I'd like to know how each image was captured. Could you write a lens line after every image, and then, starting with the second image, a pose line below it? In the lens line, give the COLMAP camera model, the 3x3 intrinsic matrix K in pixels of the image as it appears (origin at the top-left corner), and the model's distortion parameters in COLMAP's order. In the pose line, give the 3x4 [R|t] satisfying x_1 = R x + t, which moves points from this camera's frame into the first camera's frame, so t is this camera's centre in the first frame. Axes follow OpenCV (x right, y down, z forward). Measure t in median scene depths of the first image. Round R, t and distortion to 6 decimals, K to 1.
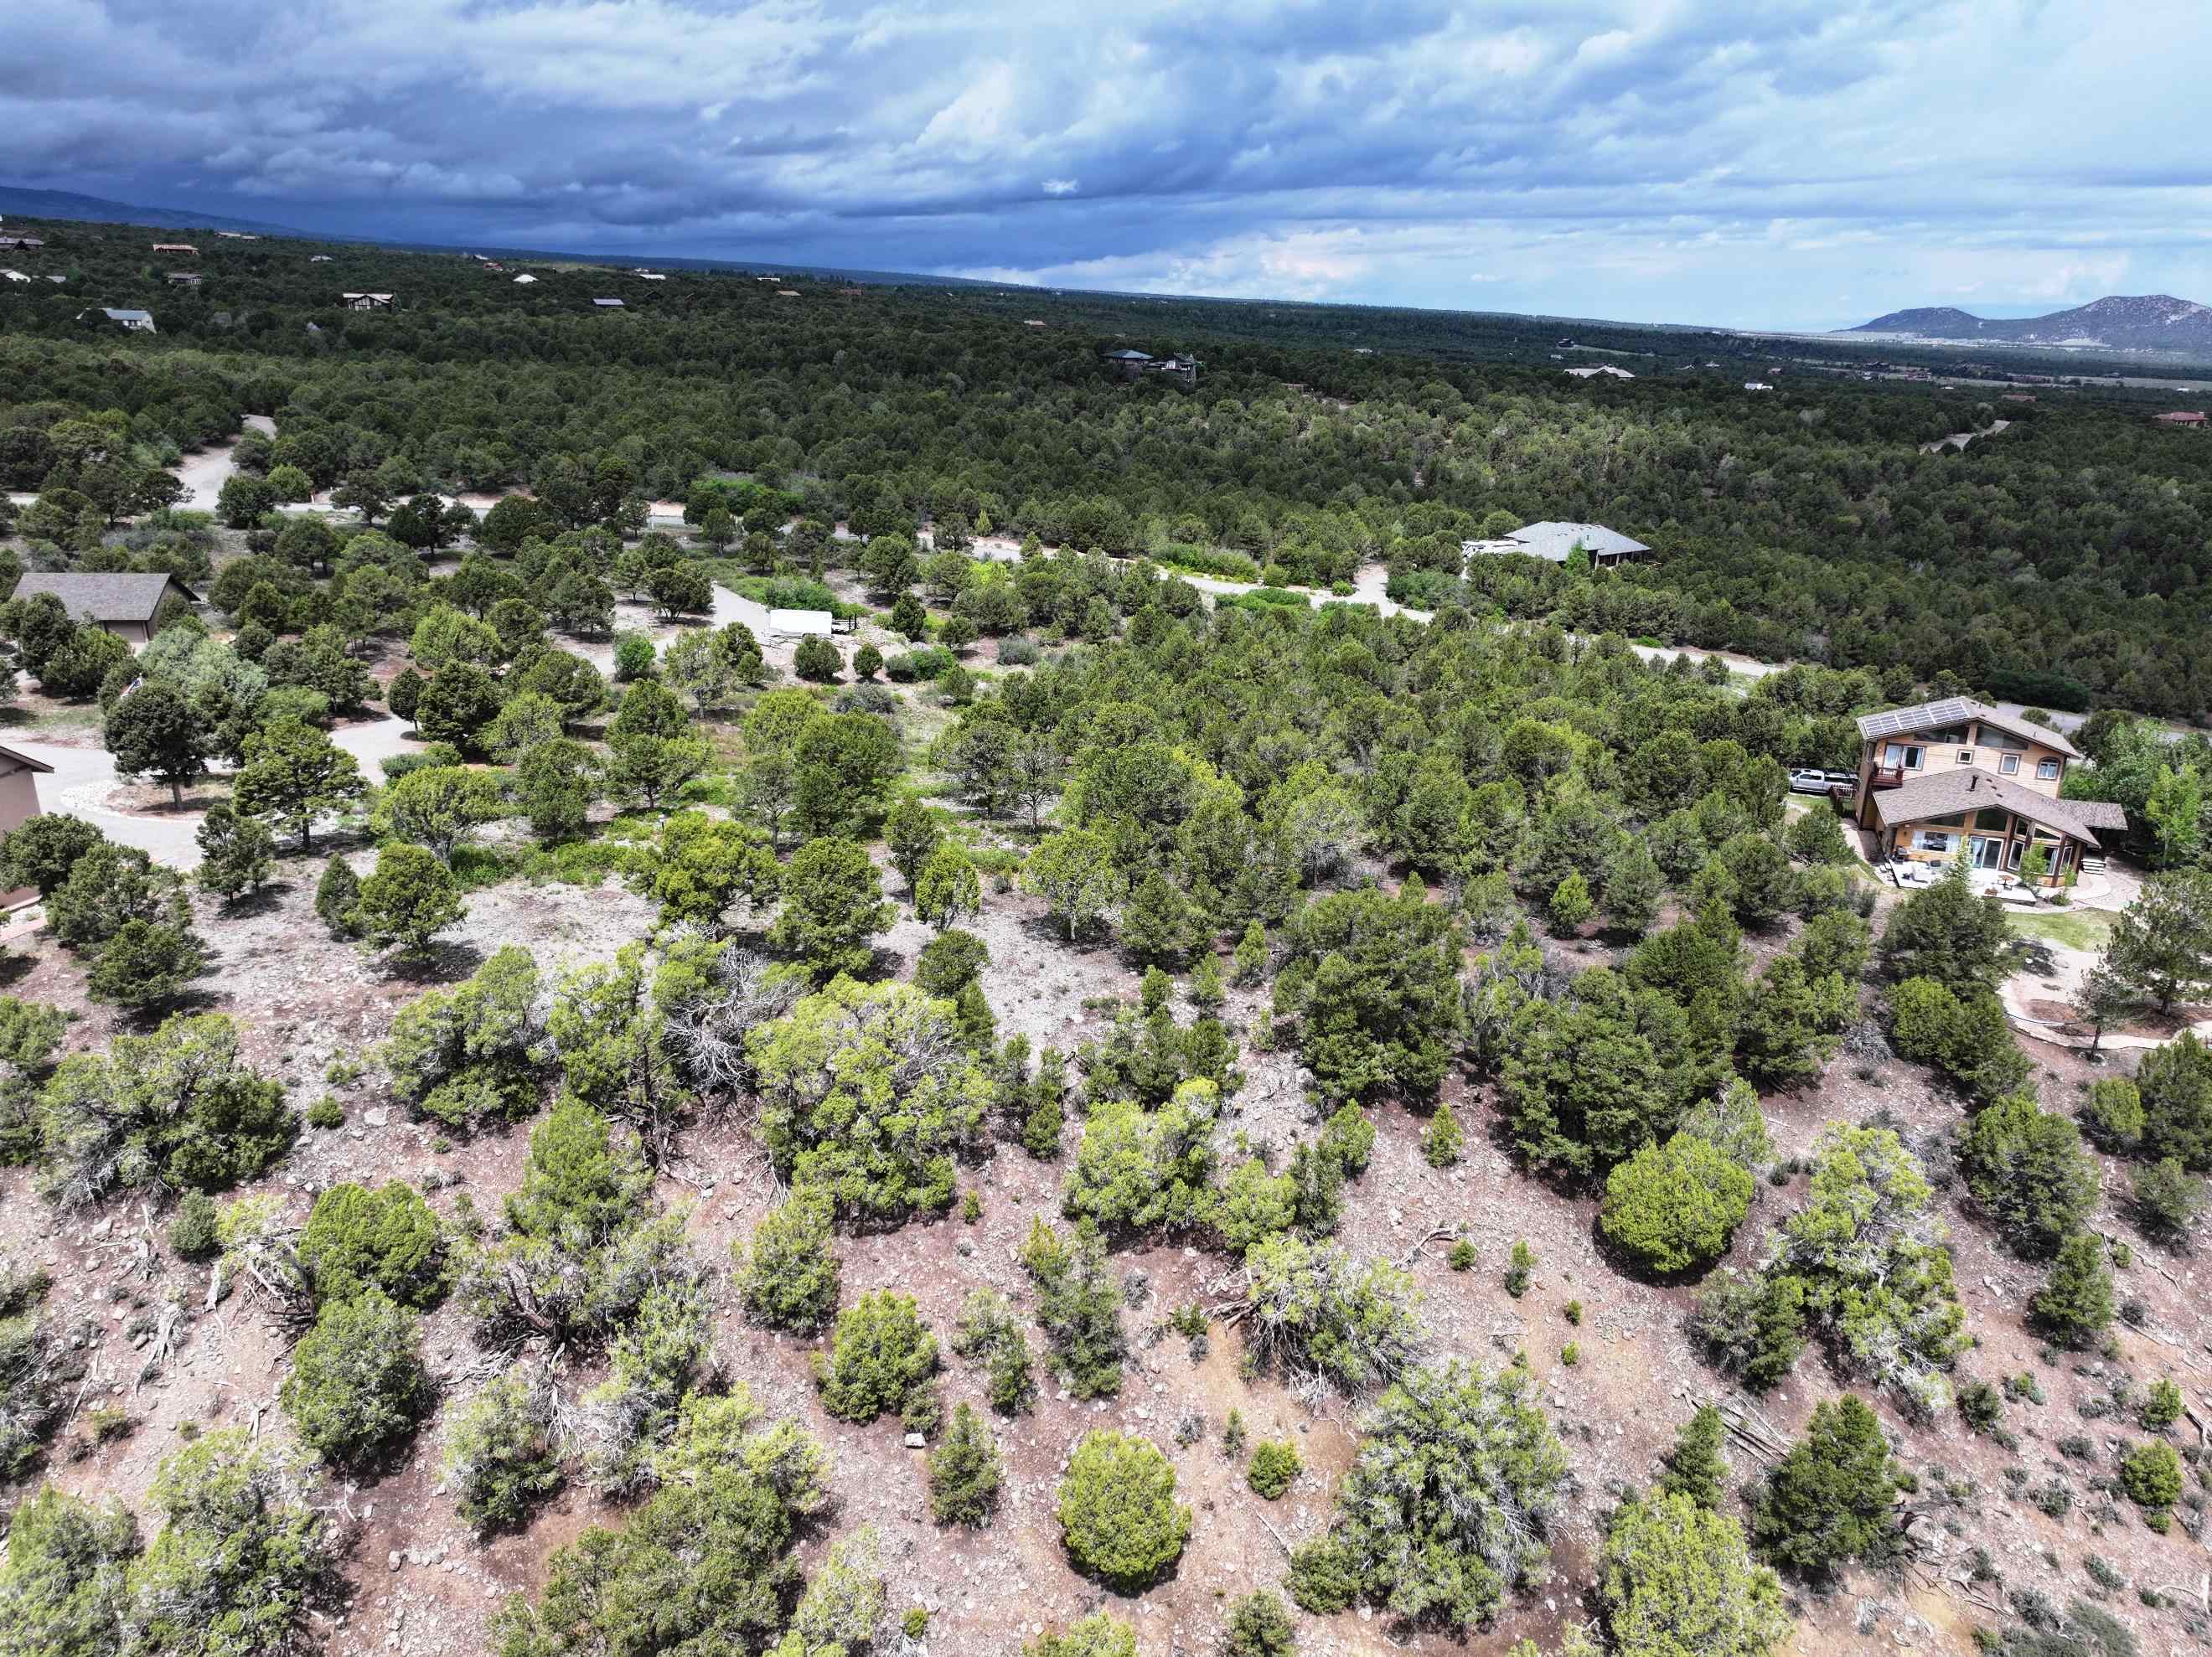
lens RADIAL K [[1554.4, 0, 1117.8], [0, 1554.4, 822.2], [0, 0, 1]] dist [0.009920, -0.001797]
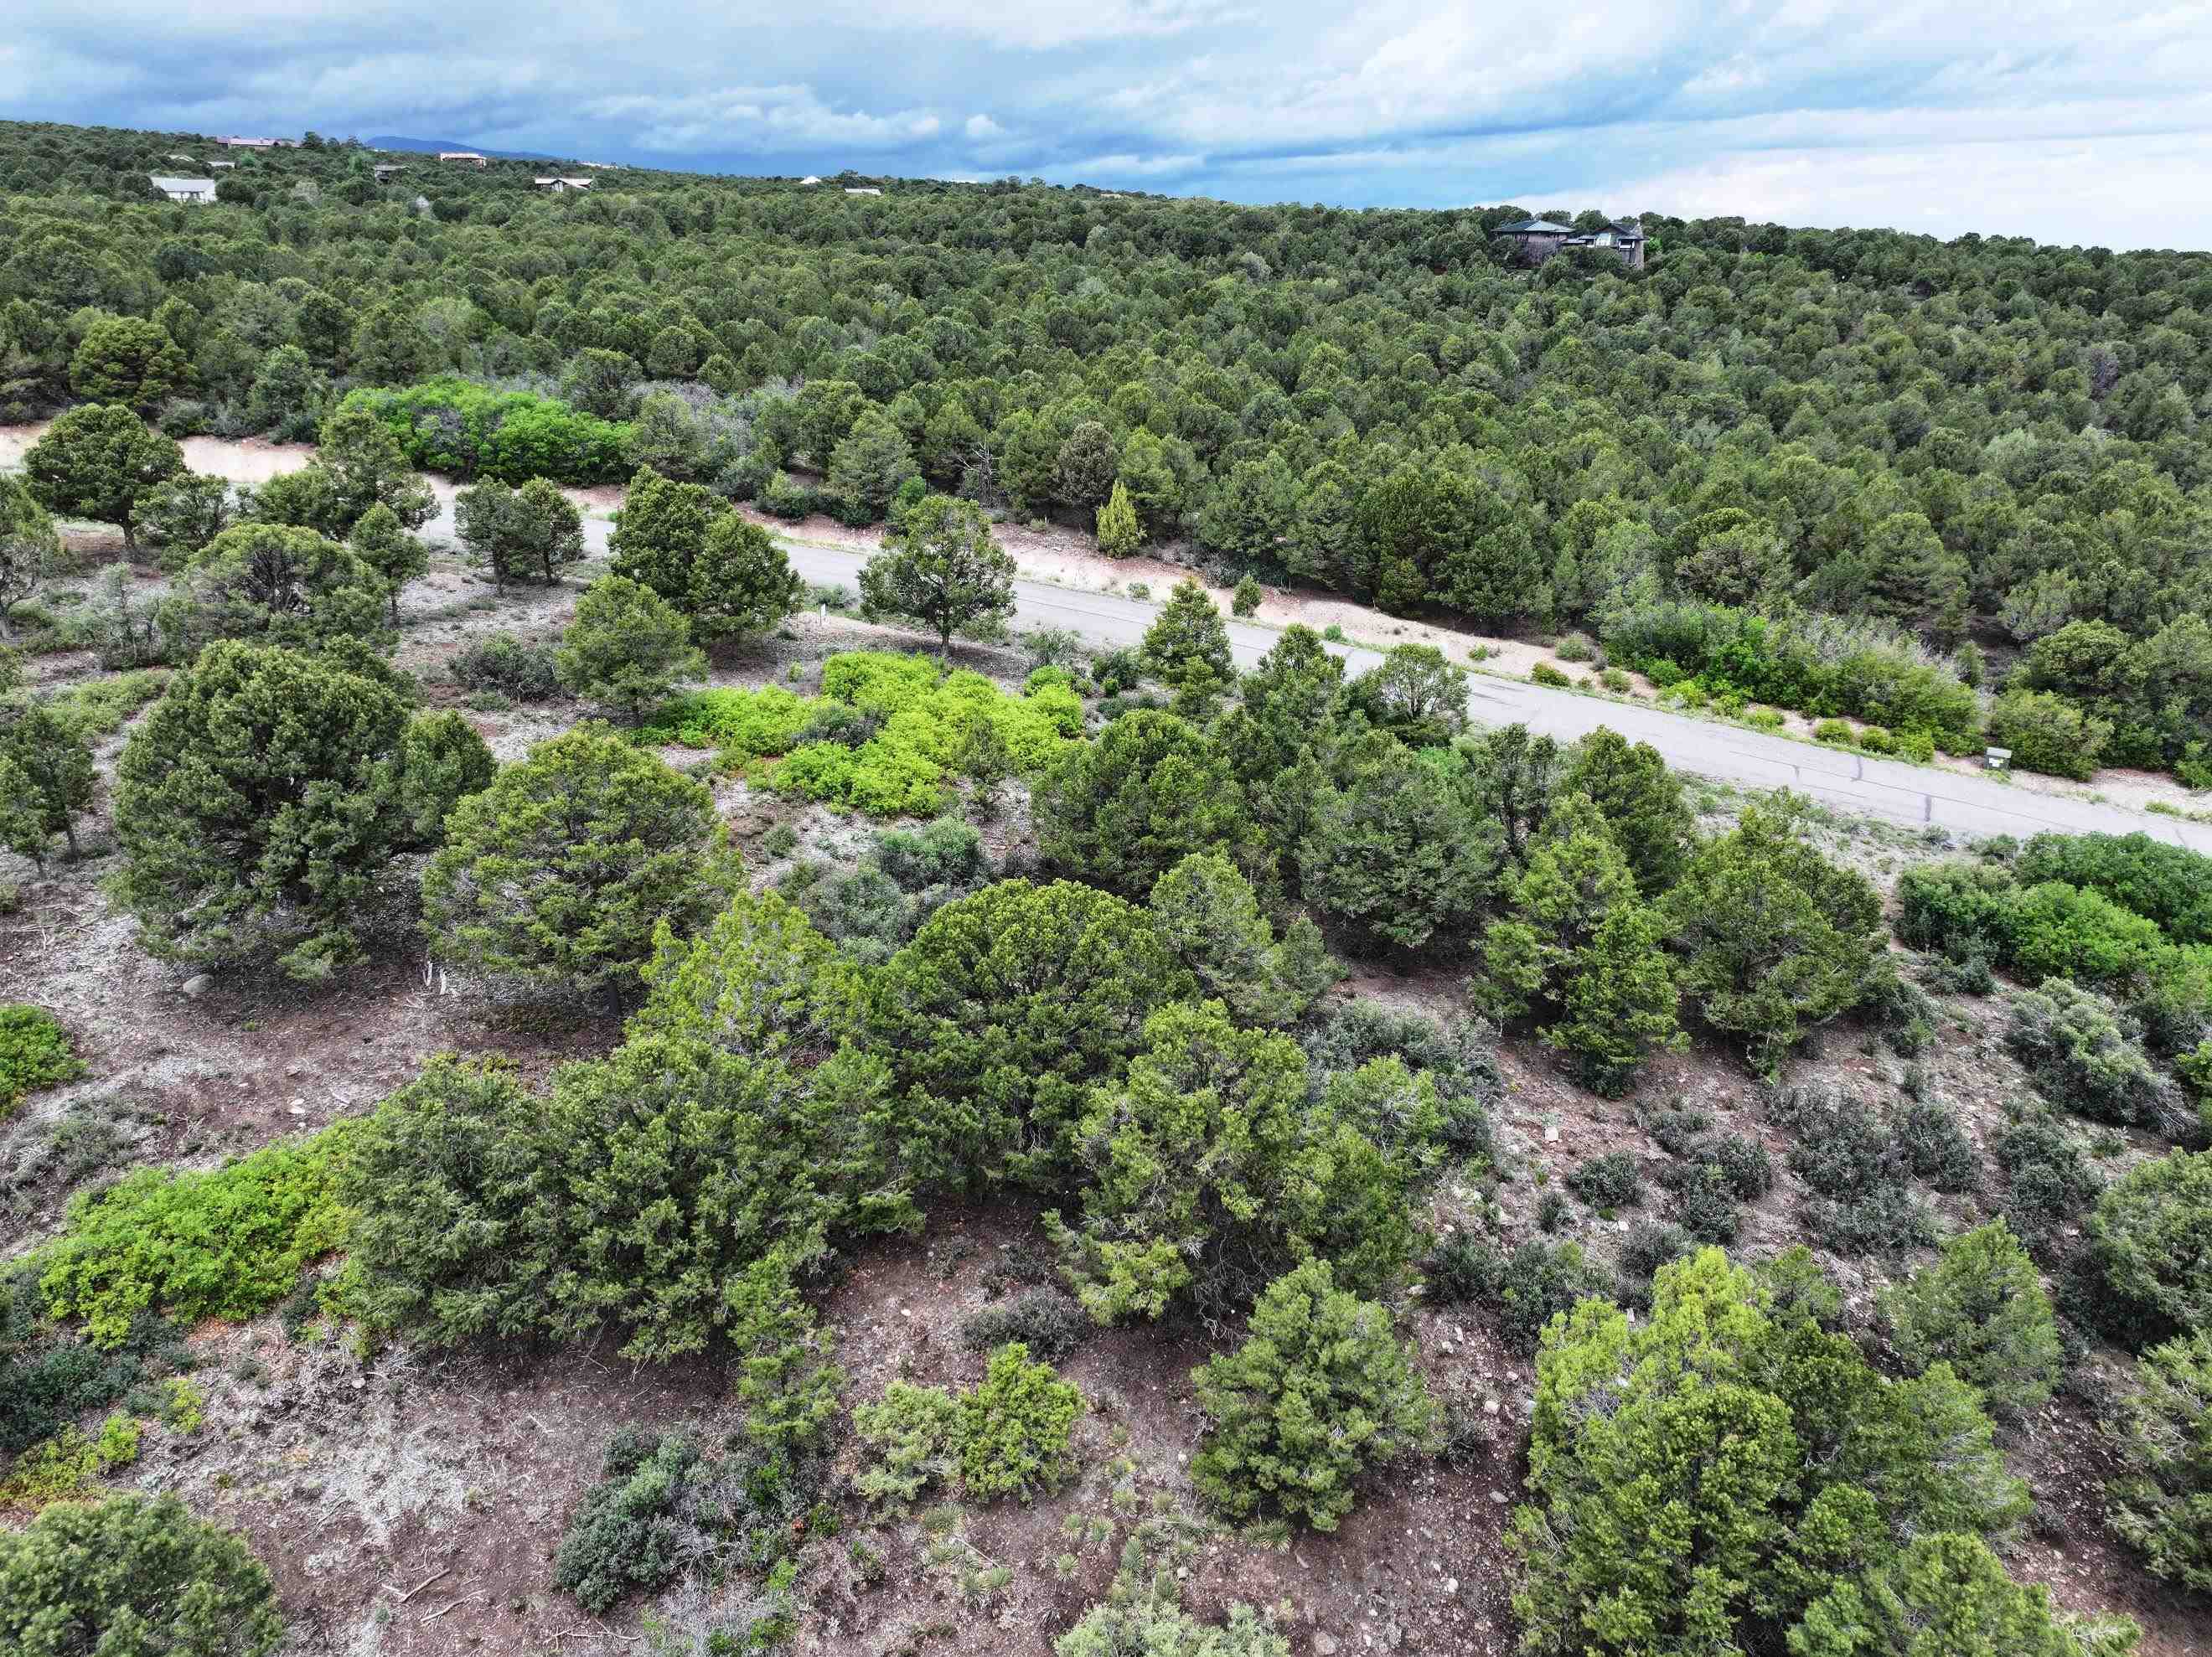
lens RADIAL K [[1554.4, 0, 1117.8], [0, 1554.4, 822.2], [0, 0, 1]] dist [0.009920, -0.001797]
pose [[0.972967, 0.073181, -0.219043, -0.003880], [-0.066280, 0.997050, 0.038699, -0.159520], [0.221229, -0.023135, 0.974947, 0.759453]]
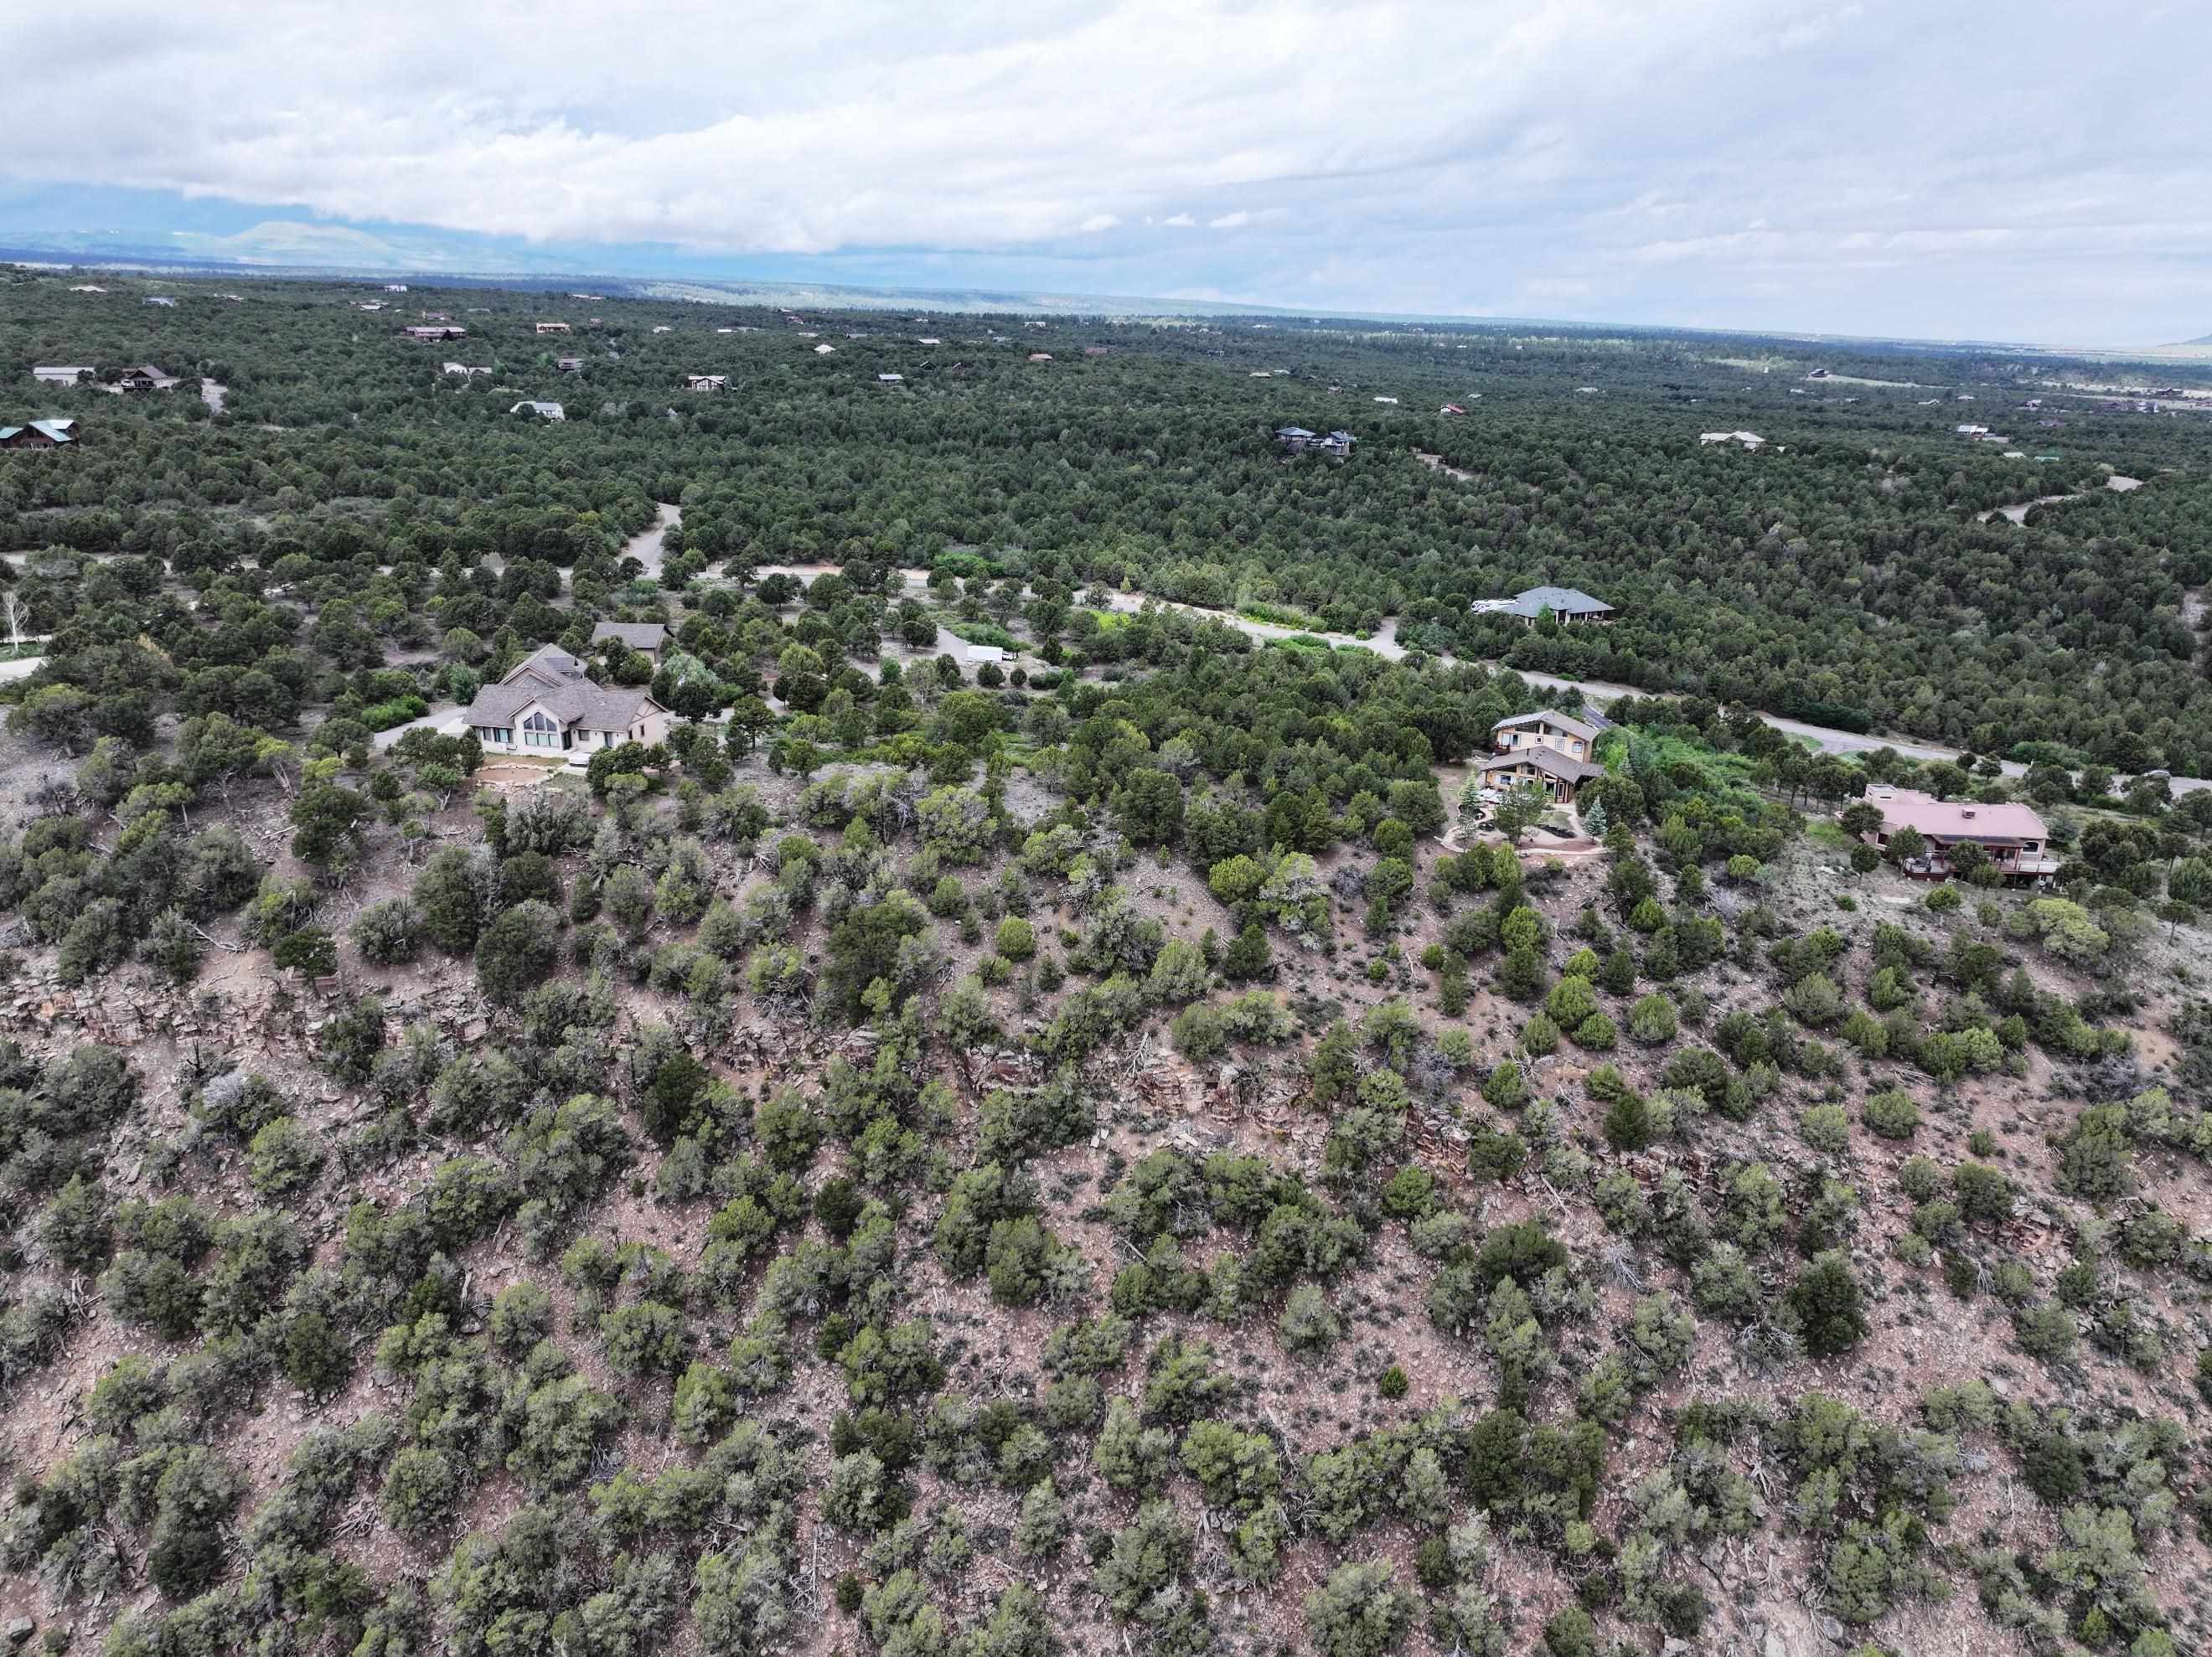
lens RADIAL K [[1554.4, 0, 1117.8], [0, 1554.4, 822.2], [0, 0, 1]] dist [0.009920, -0.001797]
pose [[0.986486, 0.039283, -0.159065, 0.173968], [-0.041079, 0.999124, -0.008017, 0.051529], [0.158611, 0.014443, 0.987235, -0.526752]]
